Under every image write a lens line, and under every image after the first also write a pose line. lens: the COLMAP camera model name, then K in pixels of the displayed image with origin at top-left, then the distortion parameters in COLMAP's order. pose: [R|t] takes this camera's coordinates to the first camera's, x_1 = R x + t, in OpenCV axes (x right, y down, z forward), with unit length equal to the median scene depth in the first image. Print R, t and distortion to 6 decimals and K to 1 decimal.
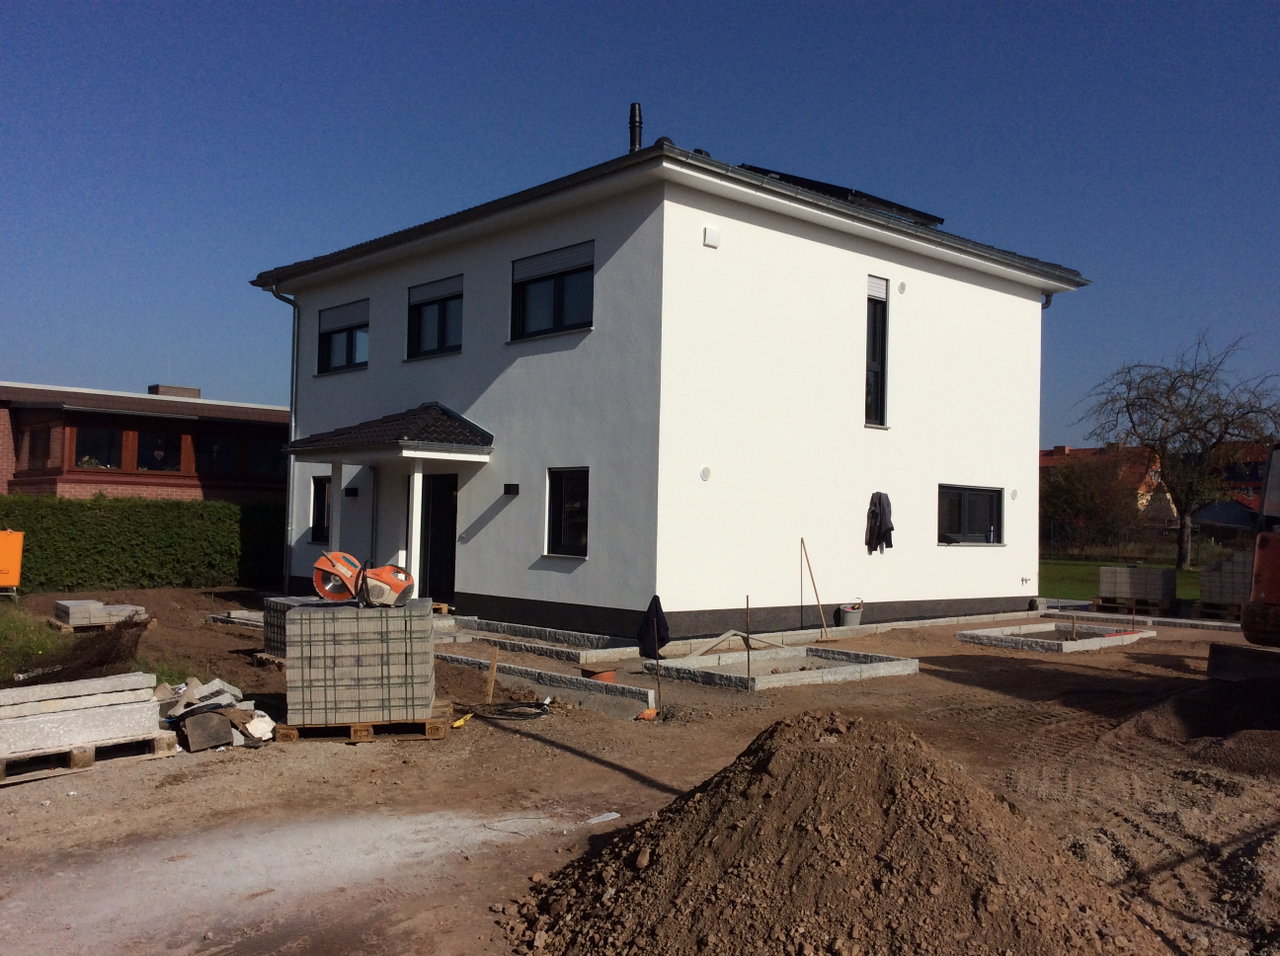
lens RADIAL K [[1179.9, 0, 644.8], [0, 1179.9, 480.0], [0, 0, 1]] dist [0.062488, 0.000000]
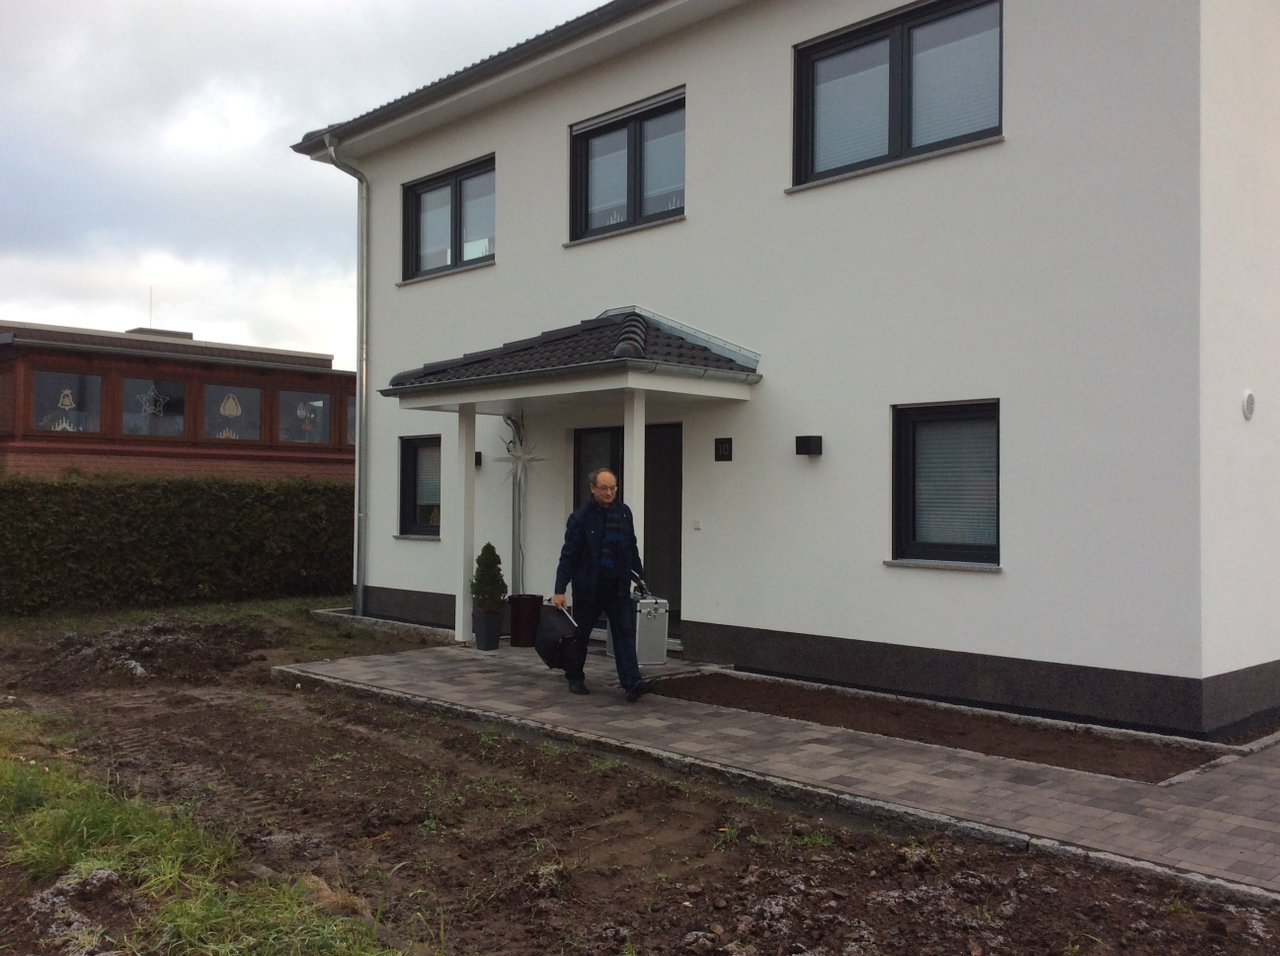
lens RADIAL K [[1179.9, 0, 642.5], [0, 1179.9, 474.6], [0, 0, 1]] dist [0.062488, 0.000000]
pose [[0.999669, -0.013965, 0.021595, -0.157217], [0.013641, 0.999793, 0.015111, 0.009919], [-0.021801, -0.014811, 0.999653, 0.334947]]
